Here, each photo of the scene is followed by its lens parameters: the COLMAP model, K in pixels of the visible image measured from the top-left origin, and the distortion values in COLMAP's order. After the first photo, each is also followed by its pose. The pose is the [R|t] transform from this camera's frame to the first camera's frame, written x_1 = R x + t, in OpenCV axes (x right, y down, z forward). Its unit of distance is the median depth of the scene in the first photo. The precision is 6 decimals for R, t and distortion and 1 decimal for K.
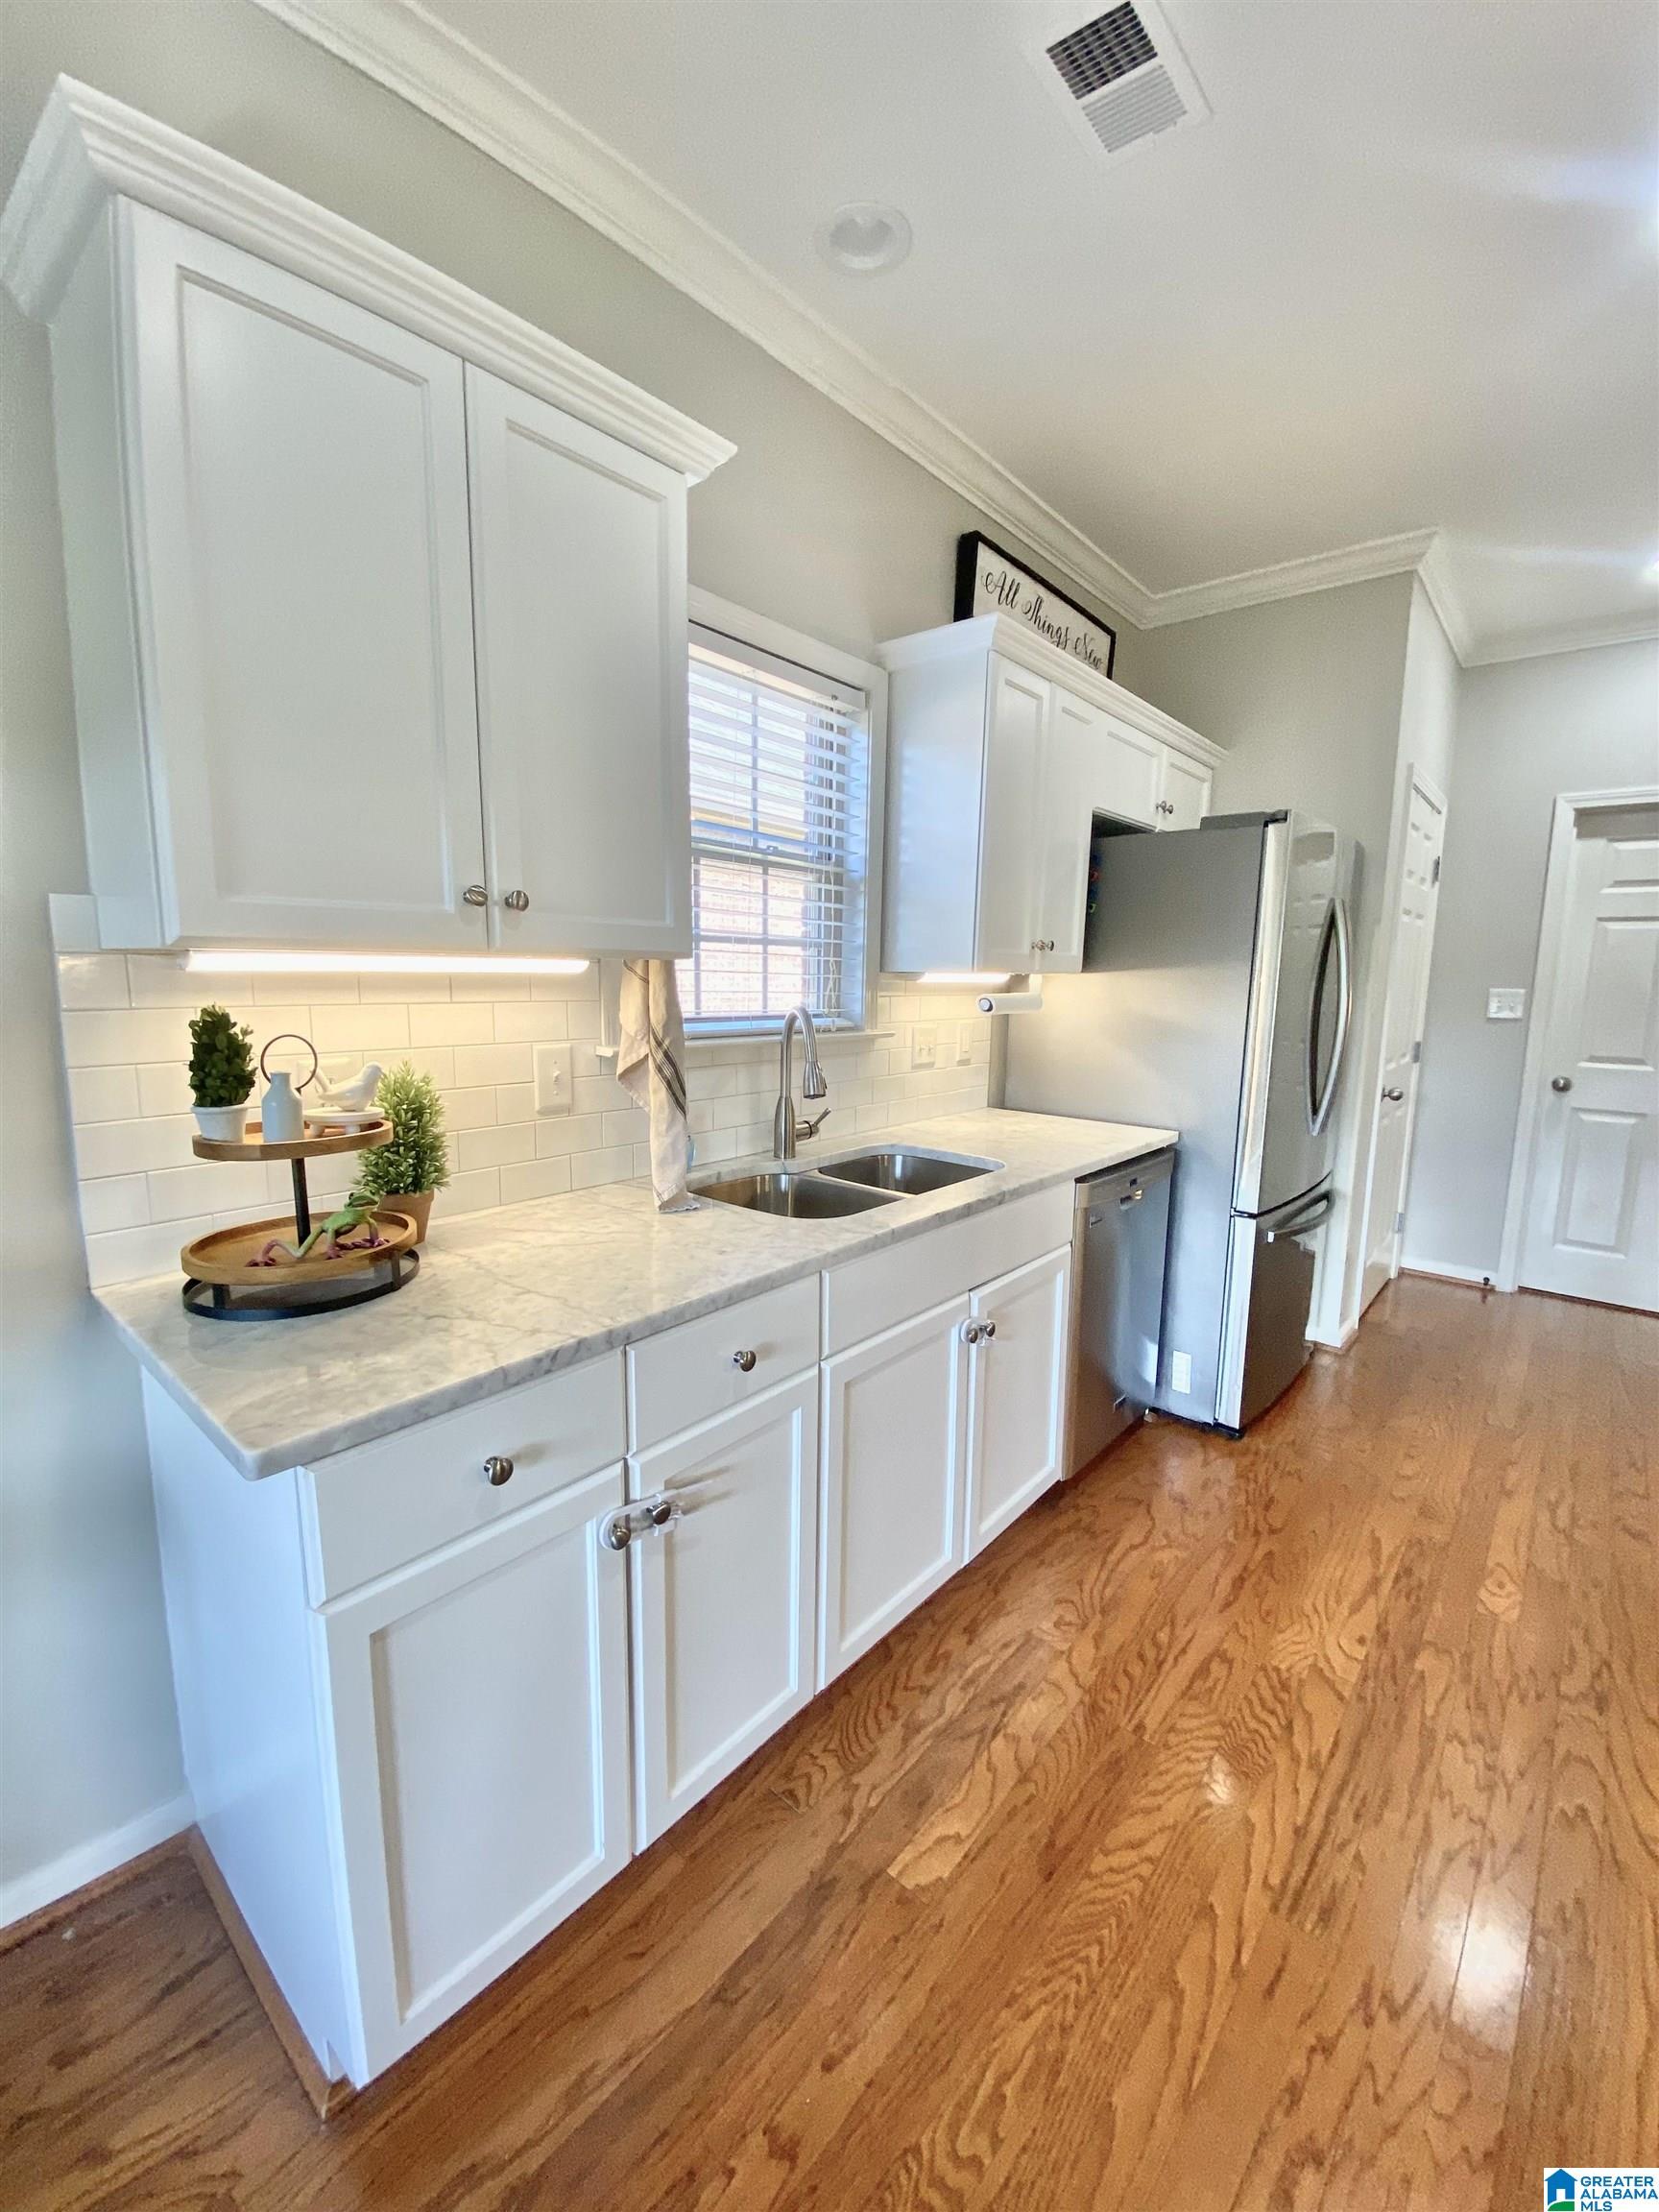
lens RADIAL K [[897.3, 0, 835.3], [0, 897.3, 1096.1], [0, 0, 1]] dist [0.015106, -0.018798]
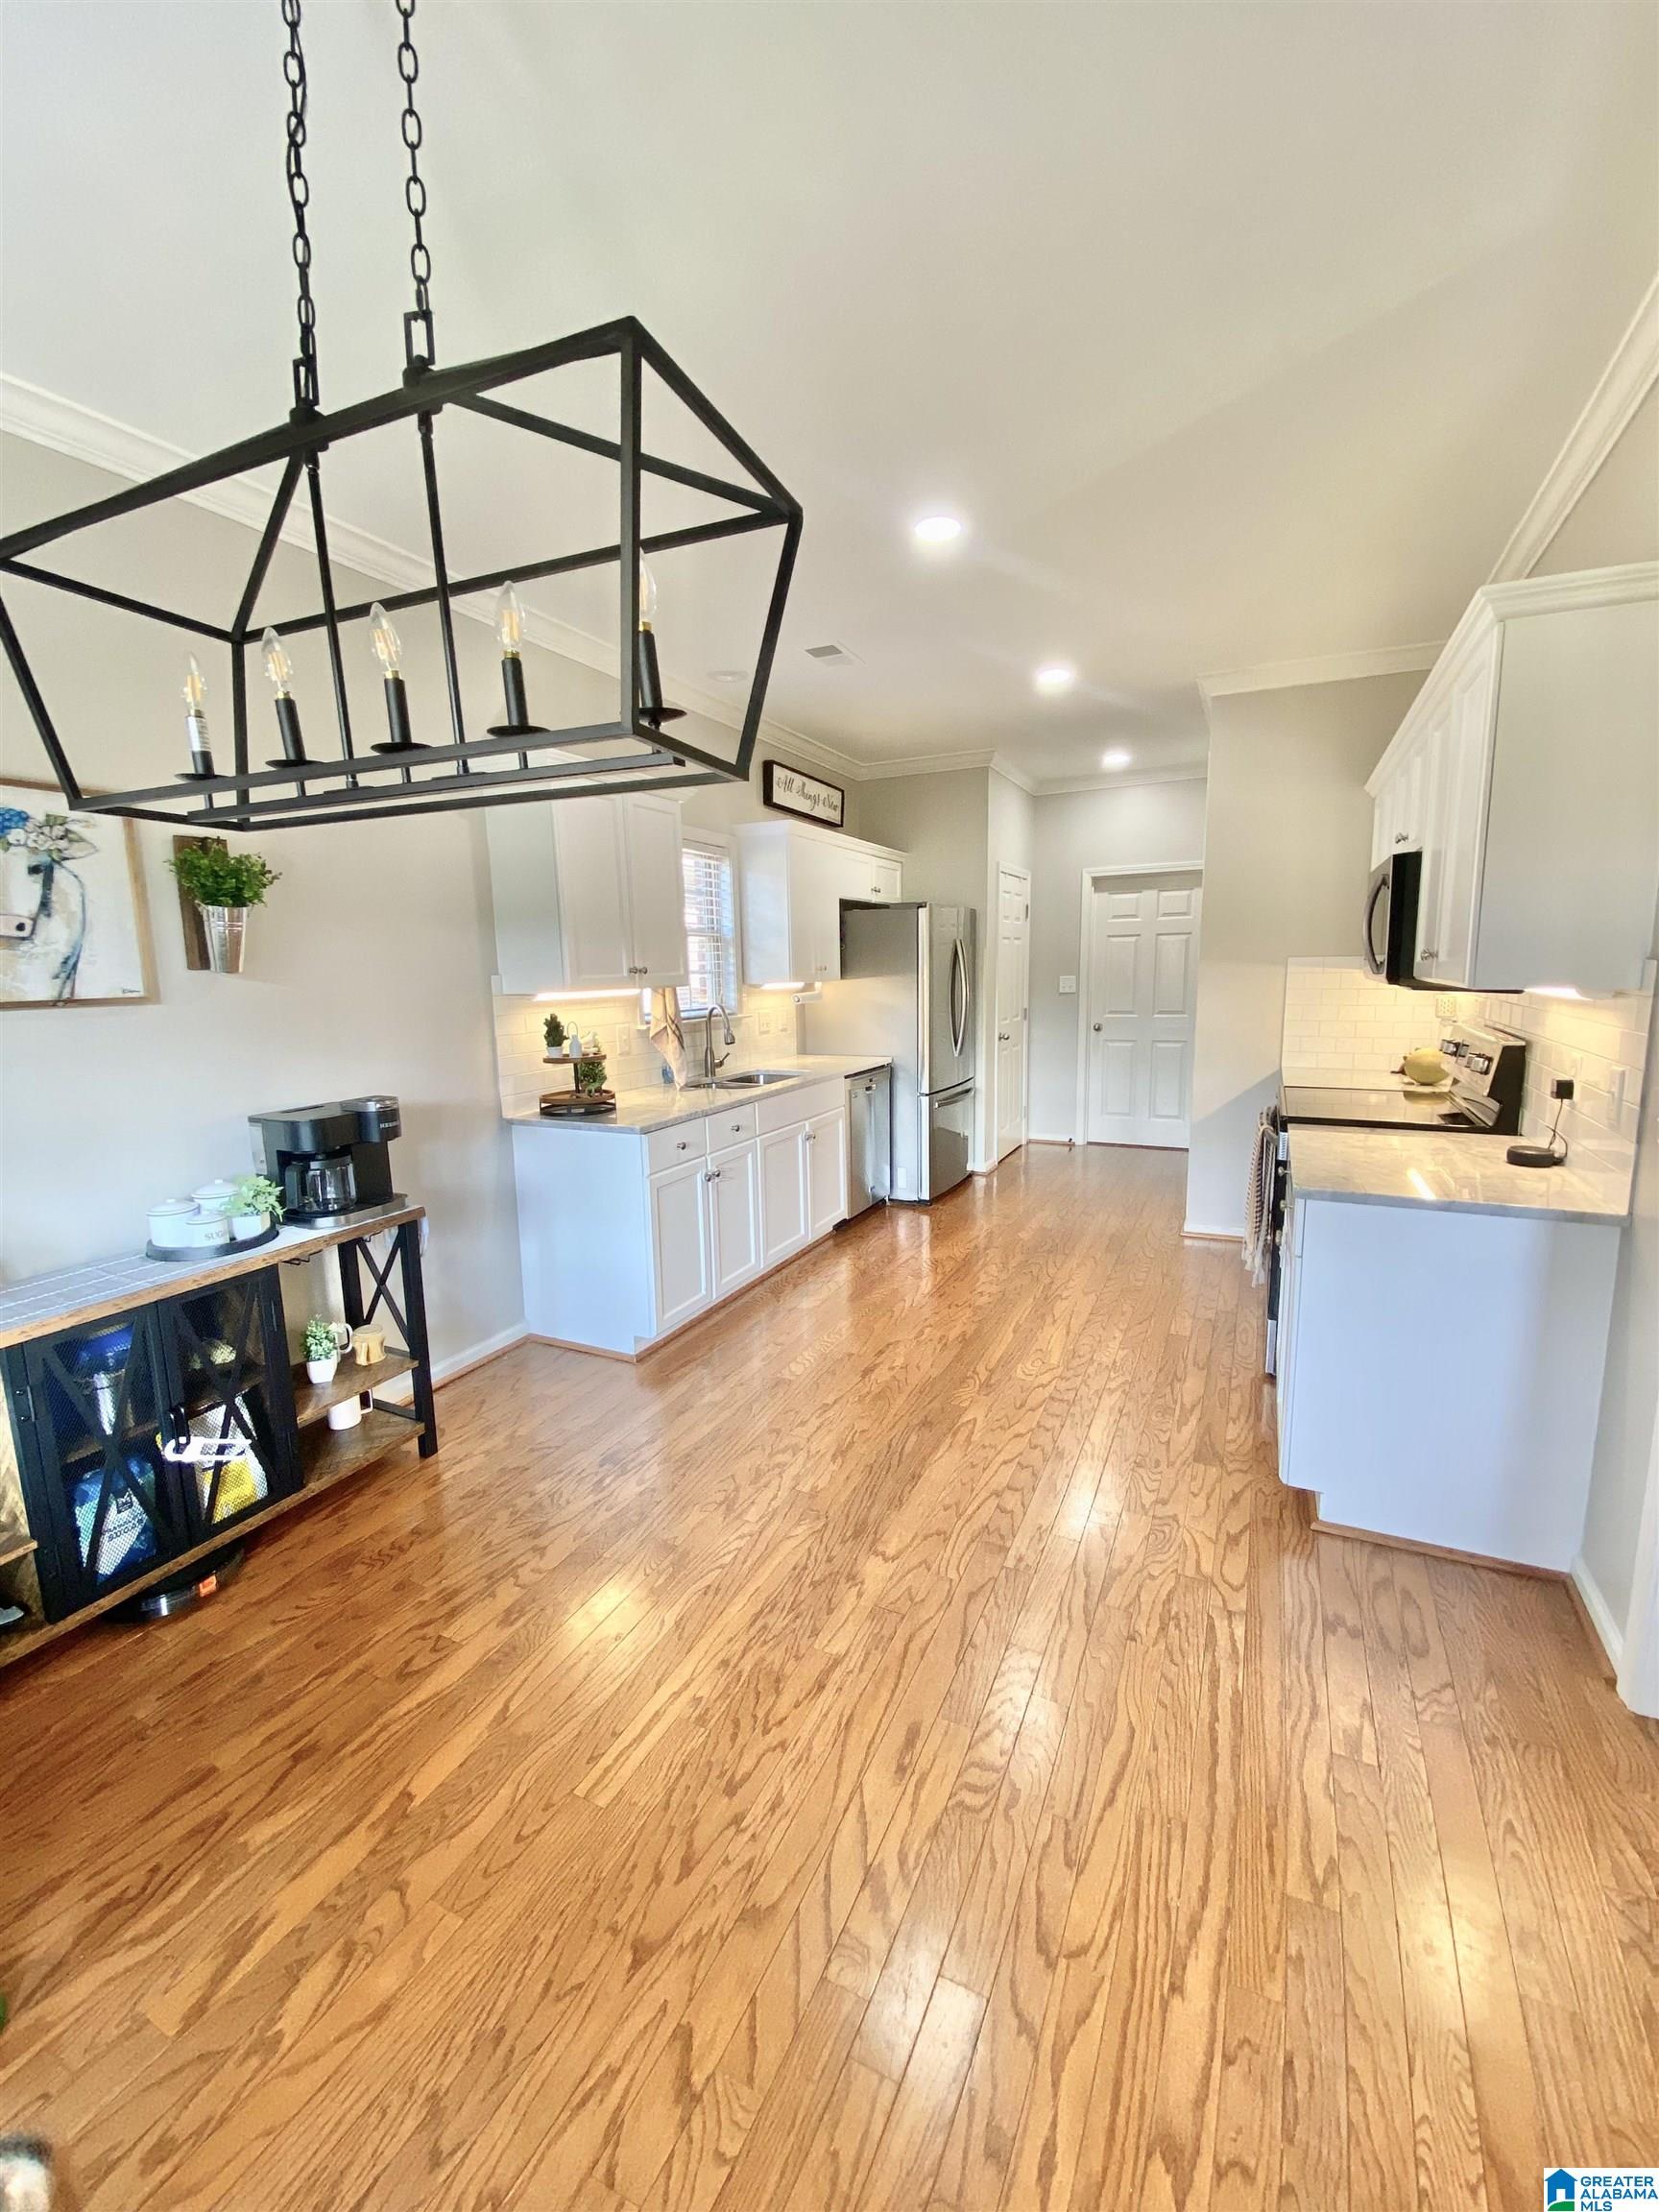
lens RADIAL K [[901.6, 0, 834.0], [0, 901.6, 1075.6], [0, 0, 1]] dist [0.023586, -0.019048]
pose [[0.965546, -0.066649, 0.251554, -0.298821], [0.070105, 0.997528, -0.004788, 0.096313], [-0.250613, 0.022258, 0.967831, -1.086408]]
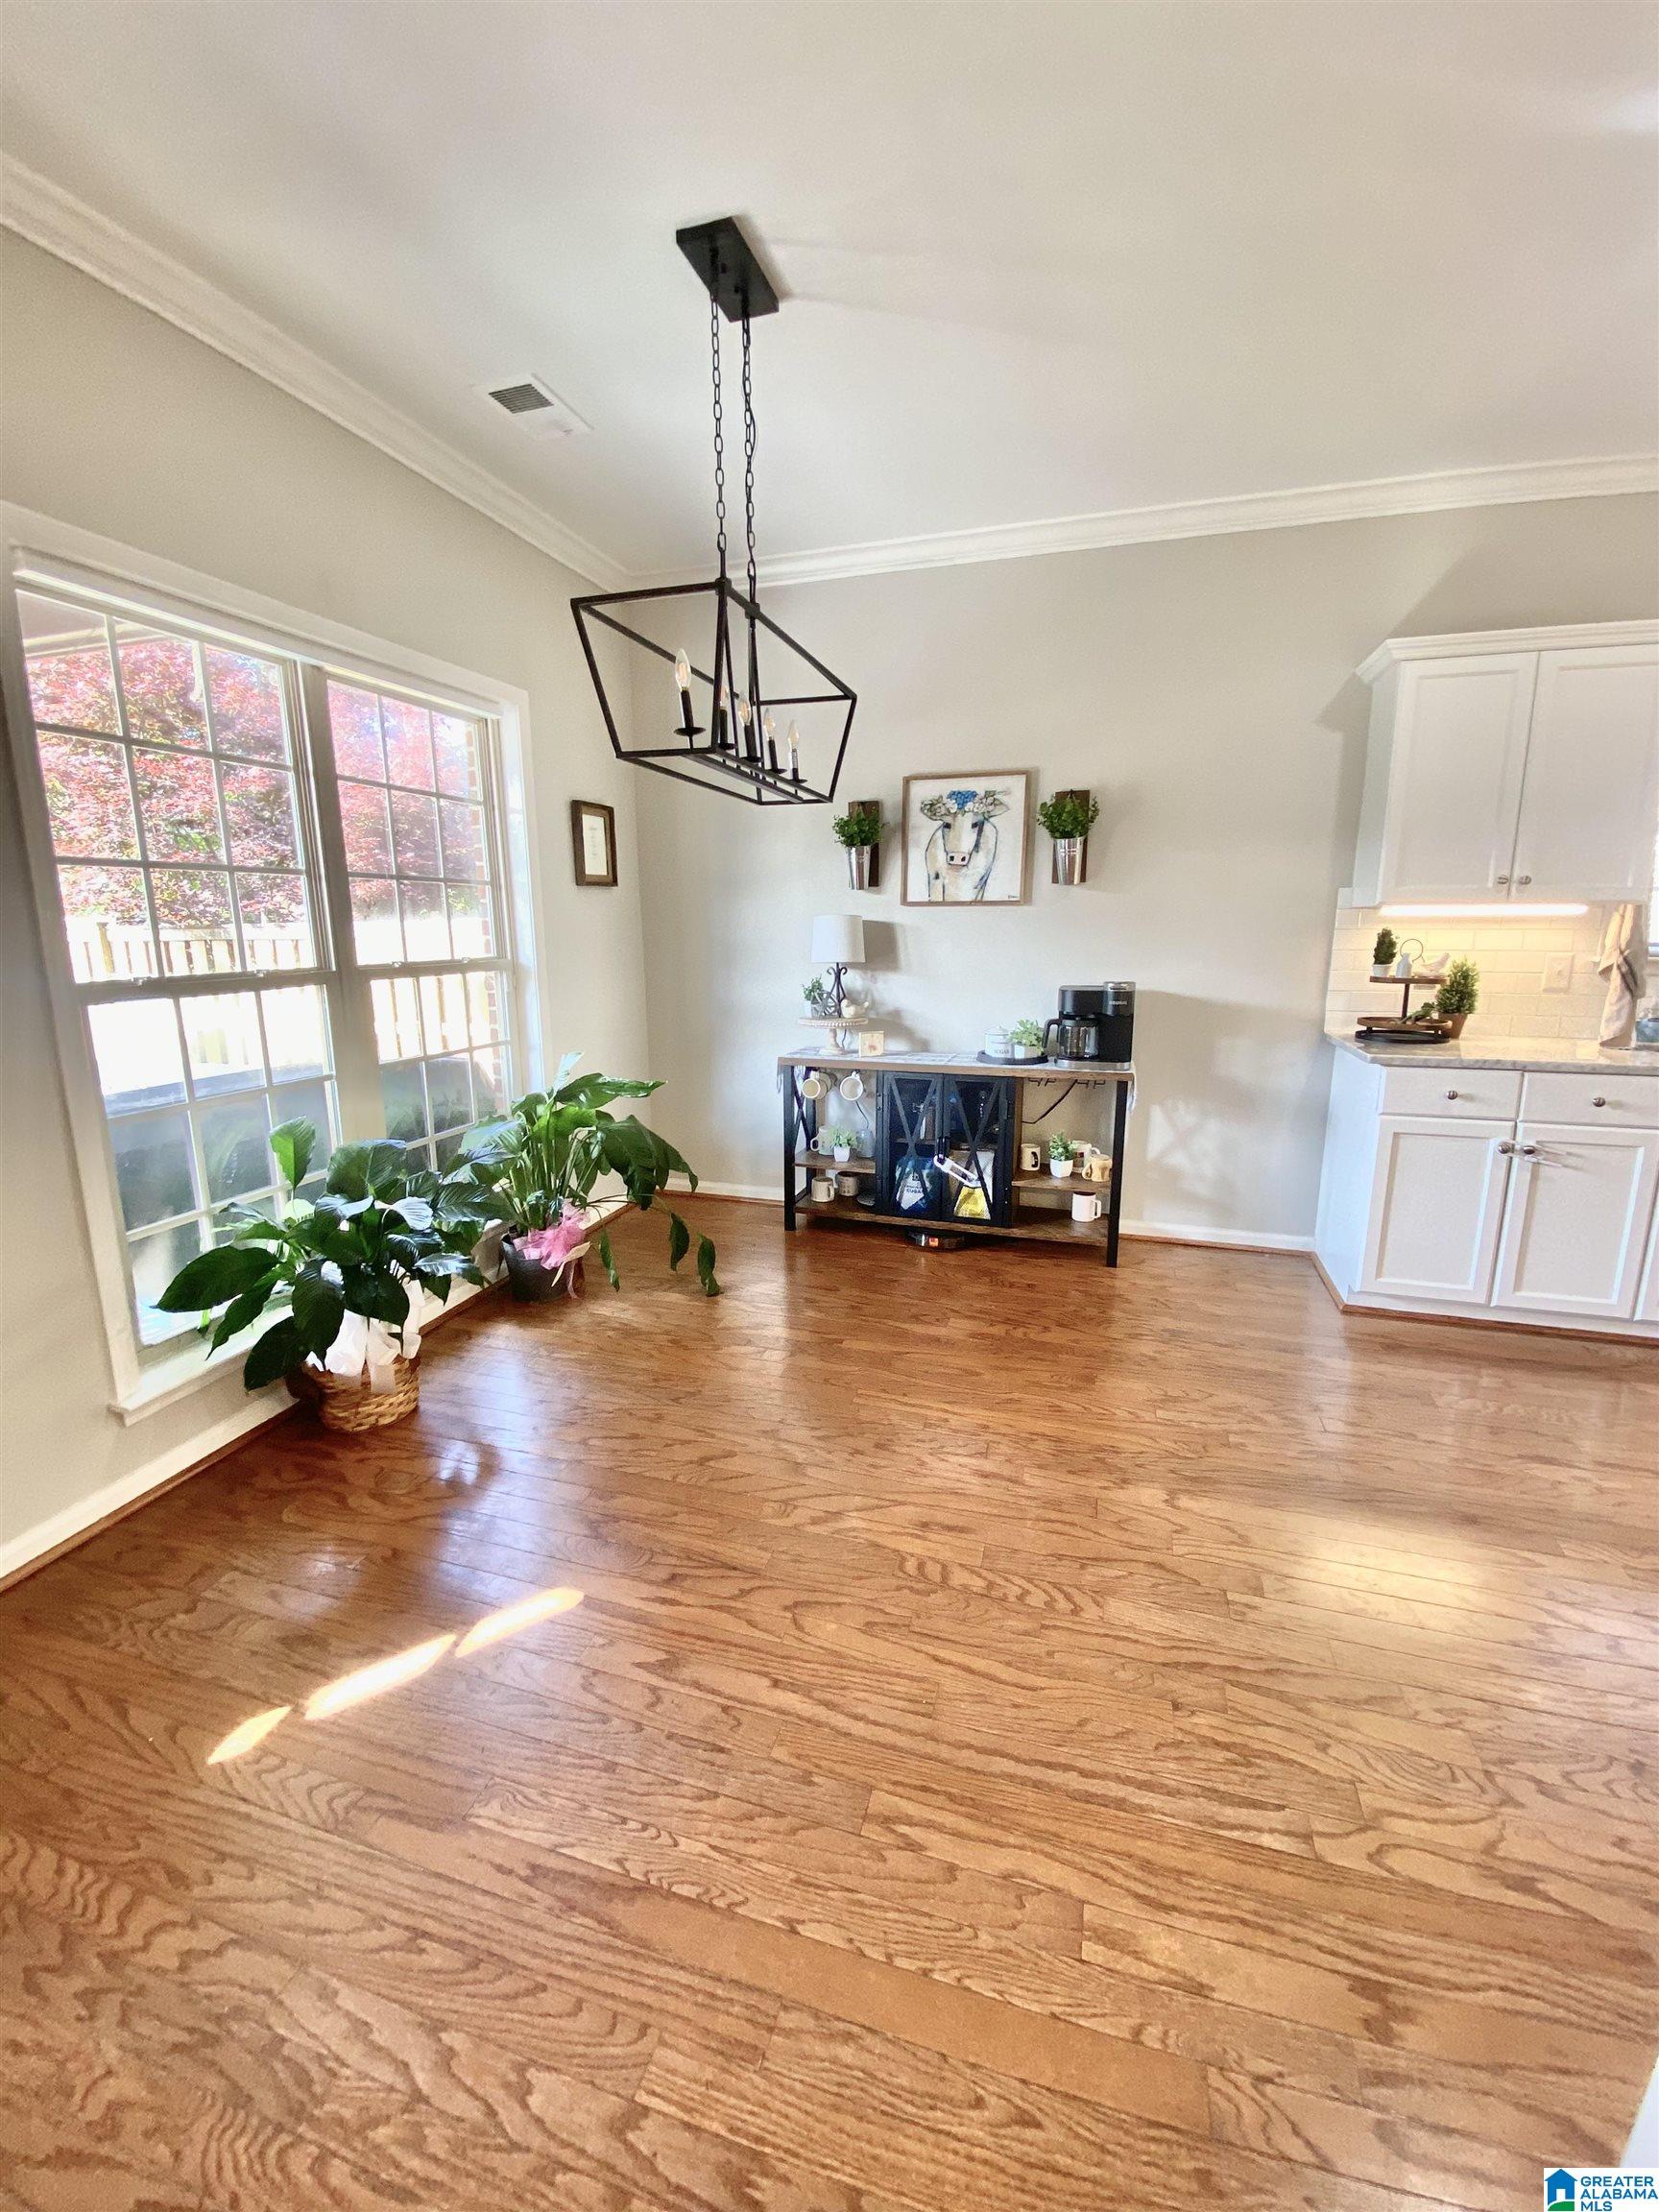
lens RADIAL K [[897.3, 0, 835.3], [0, 897.3, 1096.1], [0, 0, 1]] dist [0.015106, -0.018798]
pose [[0.398483, 0.158121, -0.903443, 0.622943], [-0.114508, 0.985897, 0.122046, 0.137058], [0.910000, 0.054818, 0.410969, -0.844456]]
